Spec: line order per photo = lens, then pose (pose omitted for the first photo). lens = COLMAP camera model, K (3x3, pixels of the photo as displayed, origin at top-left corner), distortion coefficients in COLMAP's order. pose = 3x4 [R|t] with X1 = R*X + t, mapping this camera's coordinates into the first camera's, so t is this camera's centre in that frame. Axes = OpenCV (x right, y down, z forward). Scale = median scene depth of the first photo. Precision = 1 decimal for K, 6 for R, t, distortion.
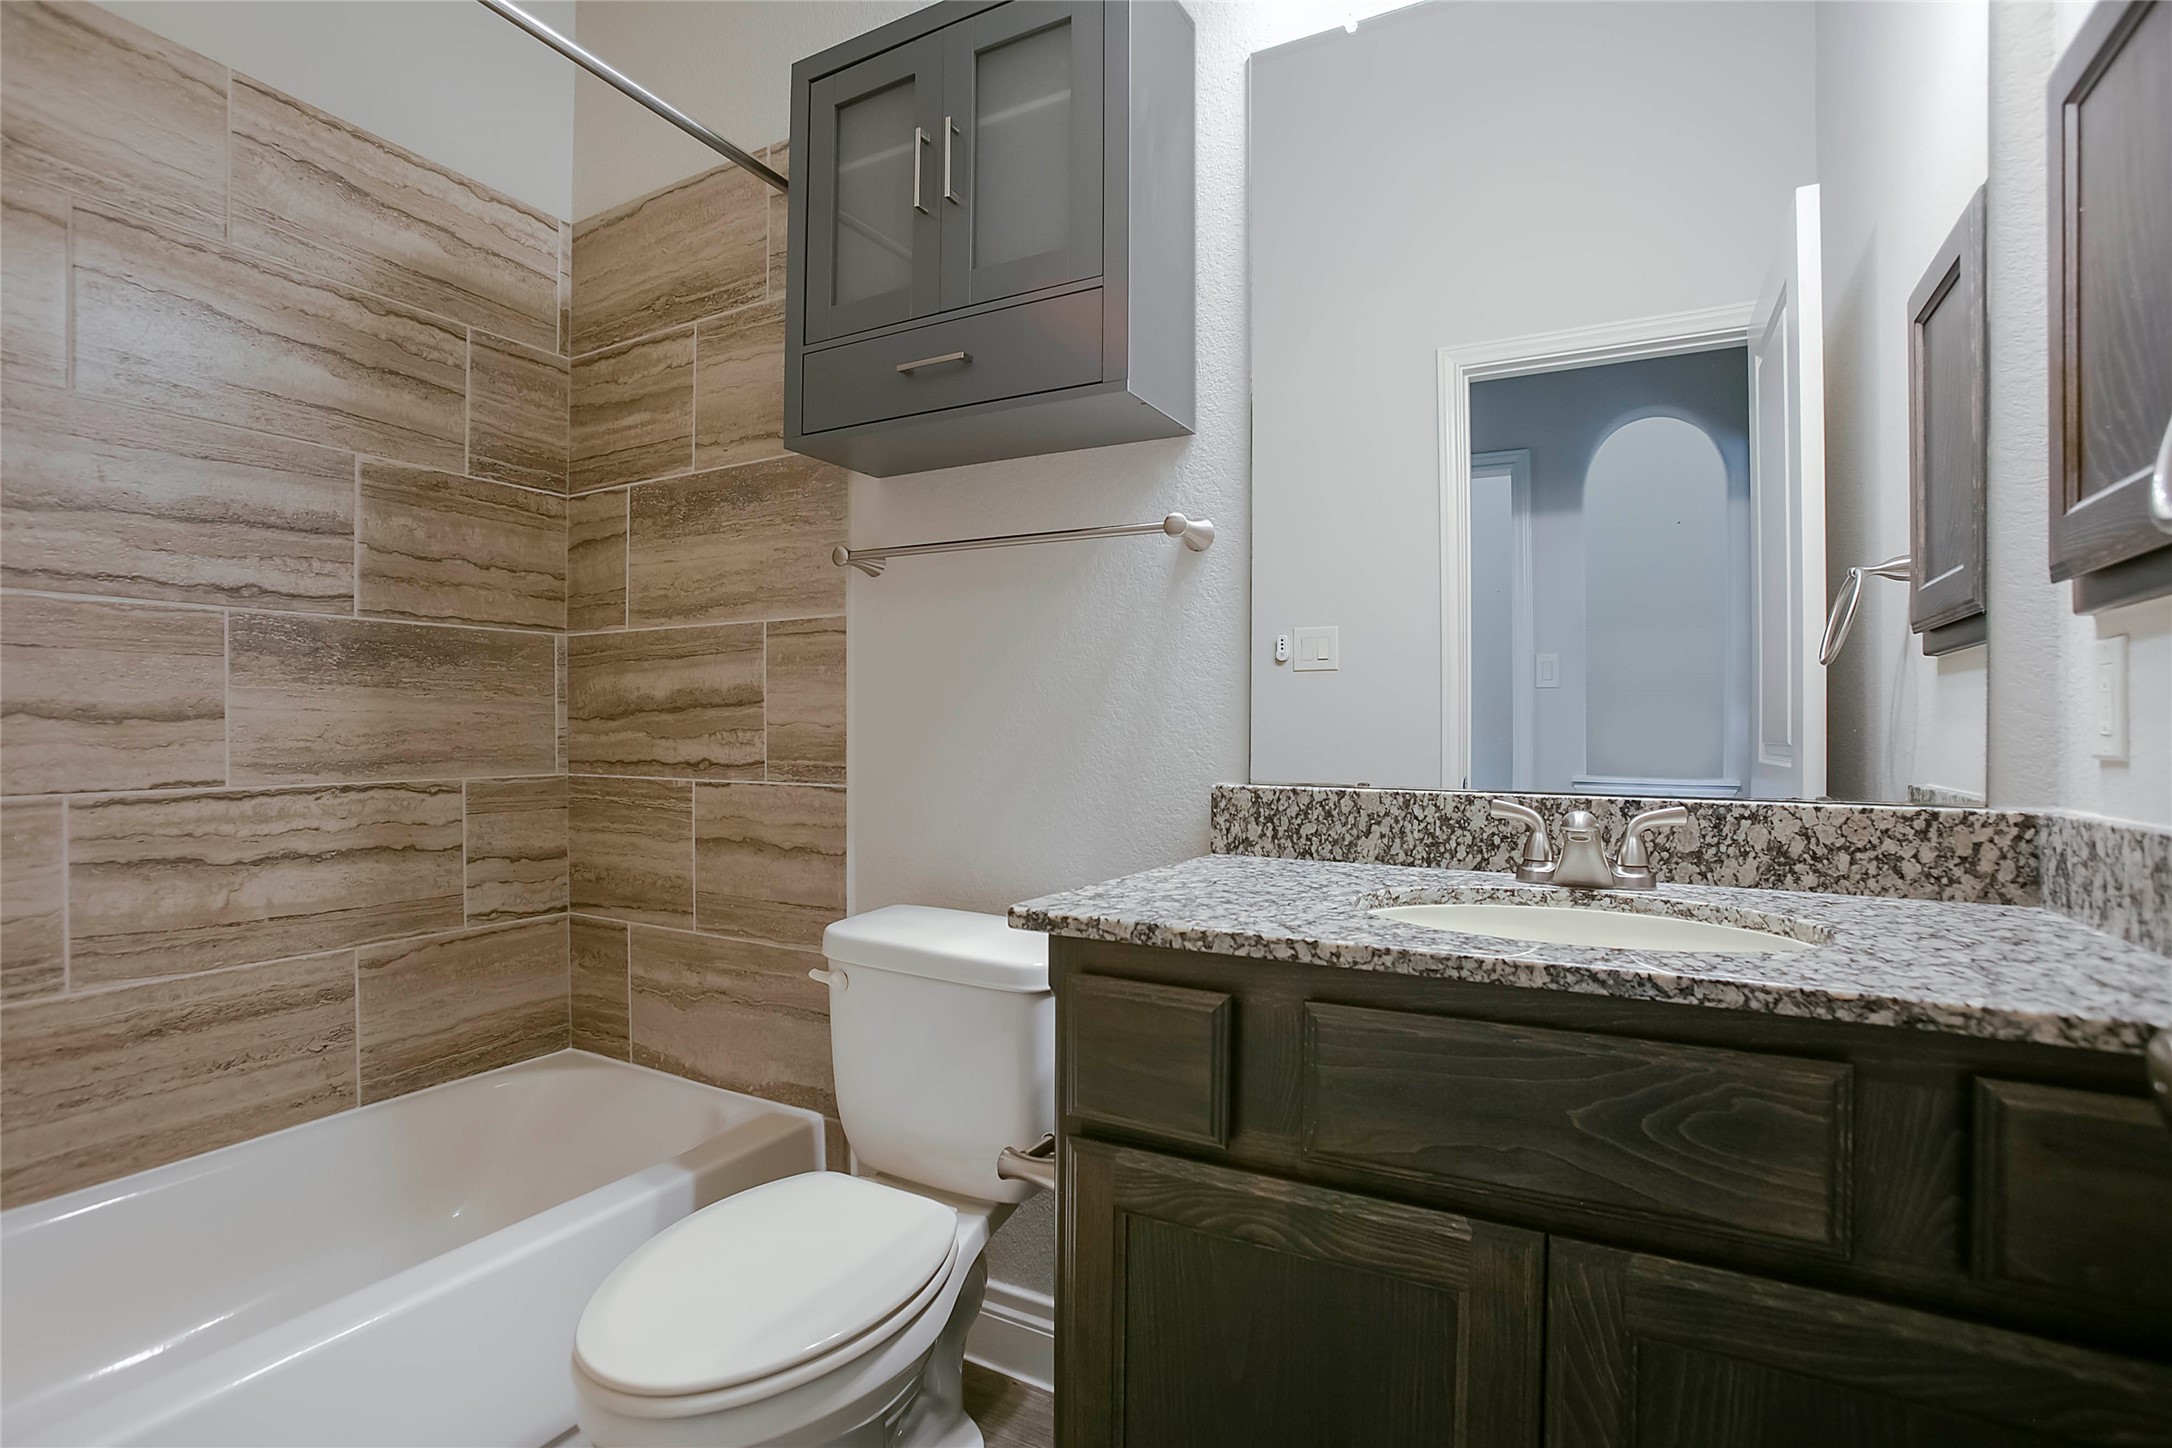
lens RADIAL K [[1015.1, 0, 1084.6], [0, 1015.1, 728.7], [0, 0, 1]] dist [-0.004980, 0.000633]
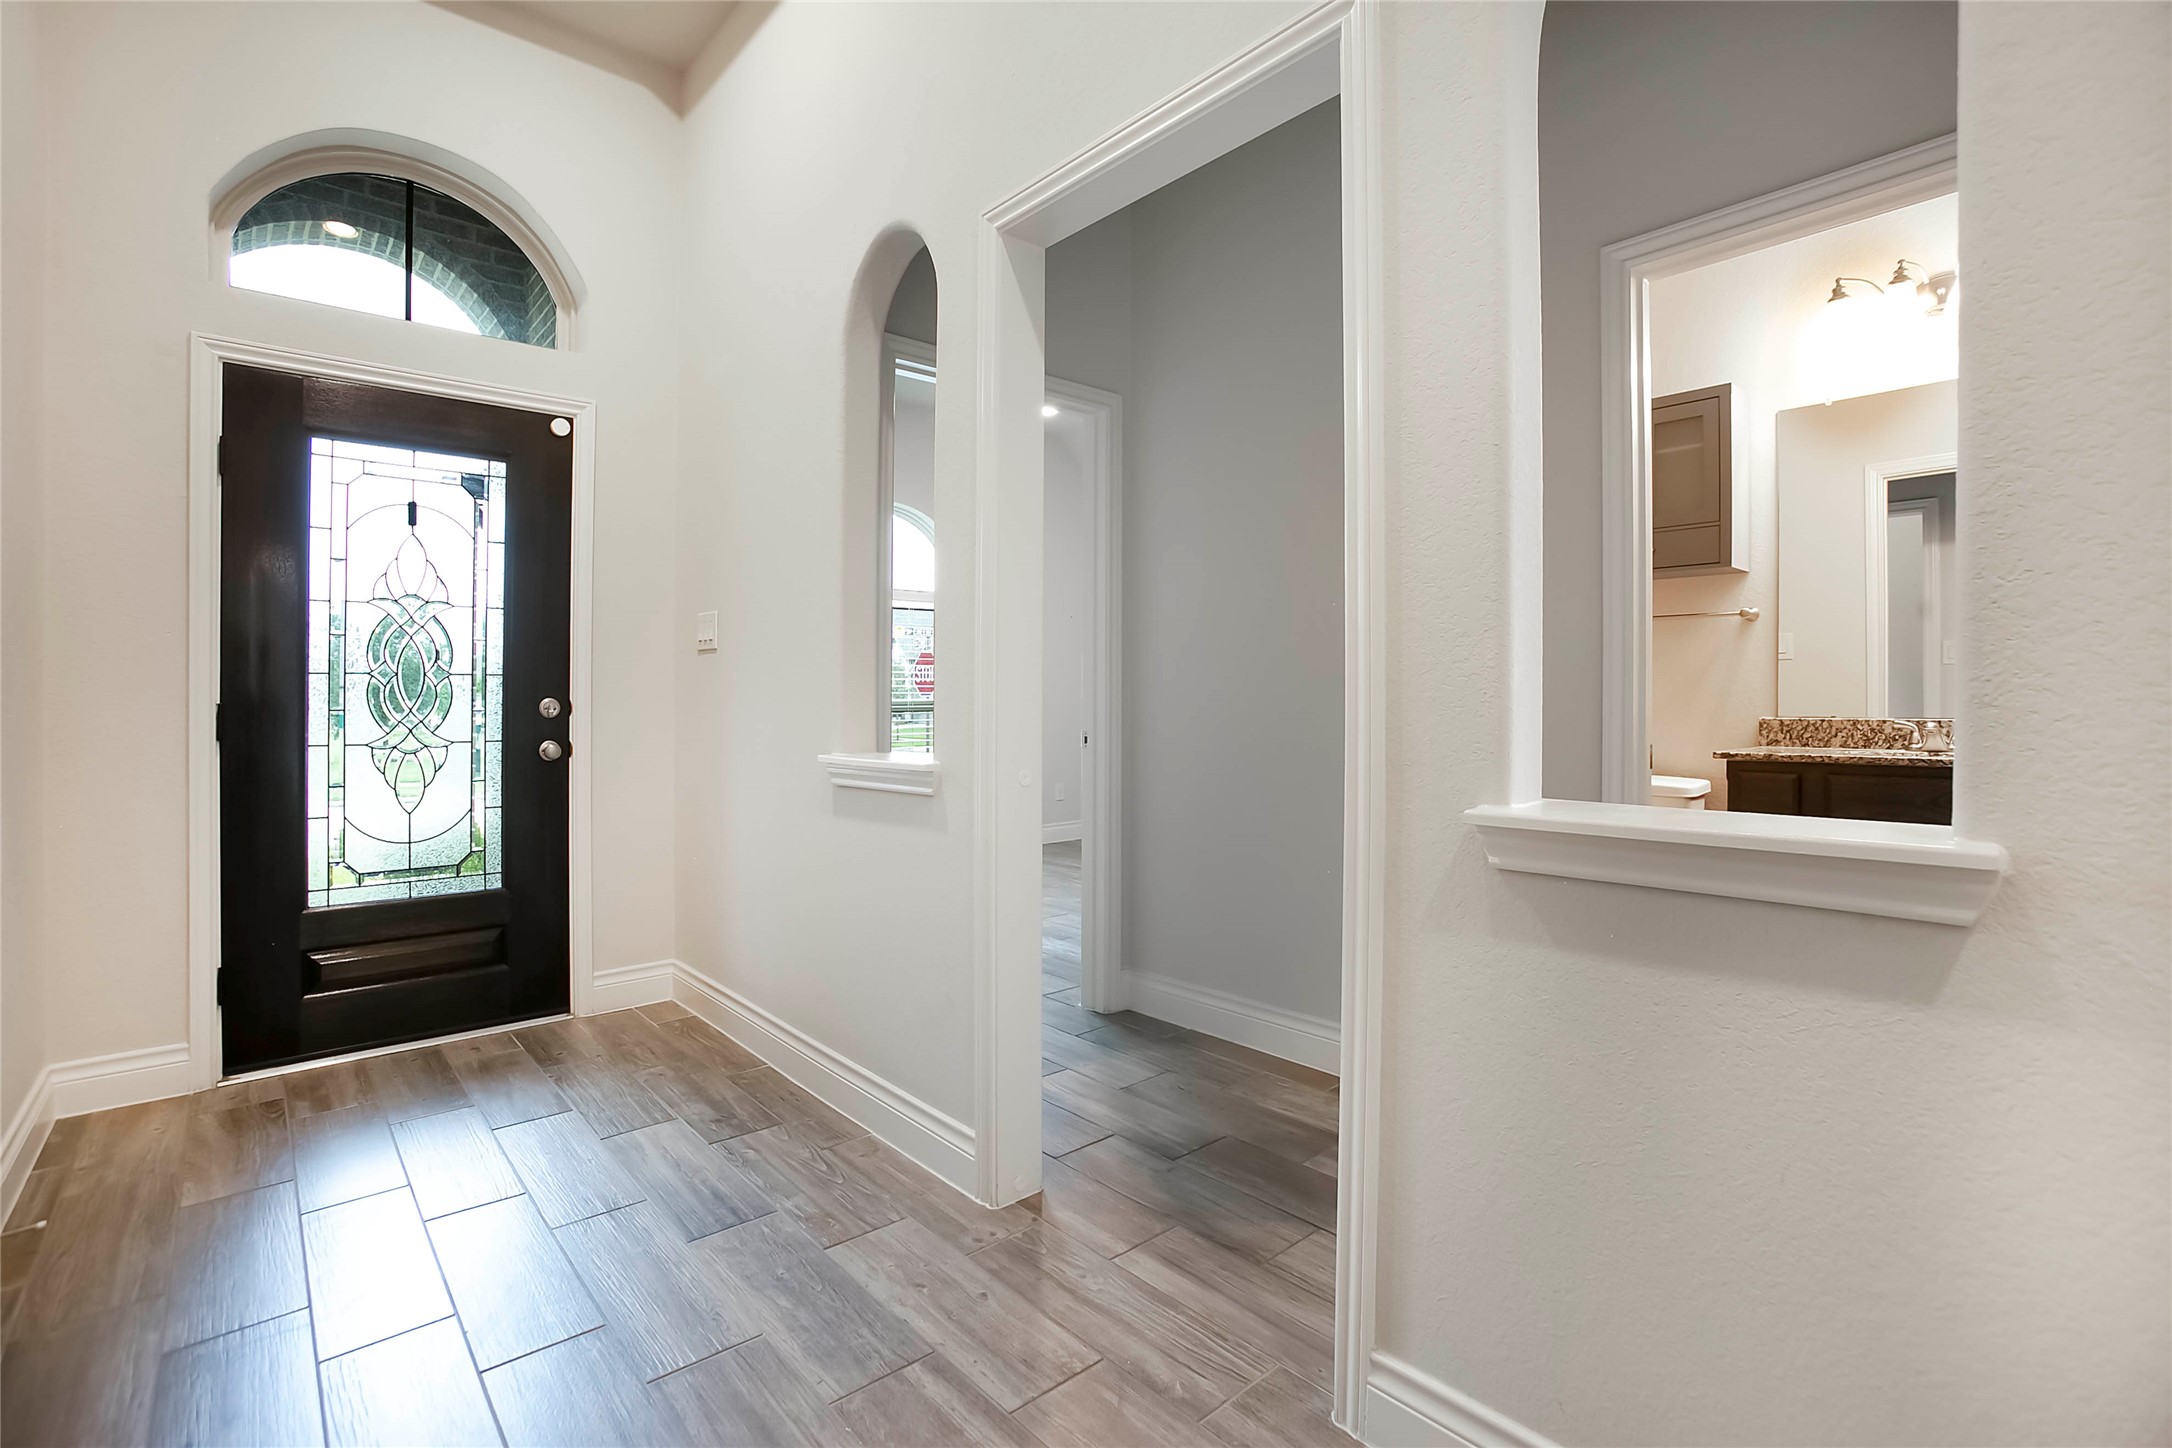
lens RADIAL K [[1015.1, 0, 1087.1], [0, 1015.1, 720.9], [0, 0, 1]] dist [-0.004980, 0.000633]
pose [[0.953052, -0.002675, -0.302794, -0.695426], [0.008556, 0.999800, 0.018100, 0.004459], [0.302685, -0.019842, 0.952884, -1.857118]]
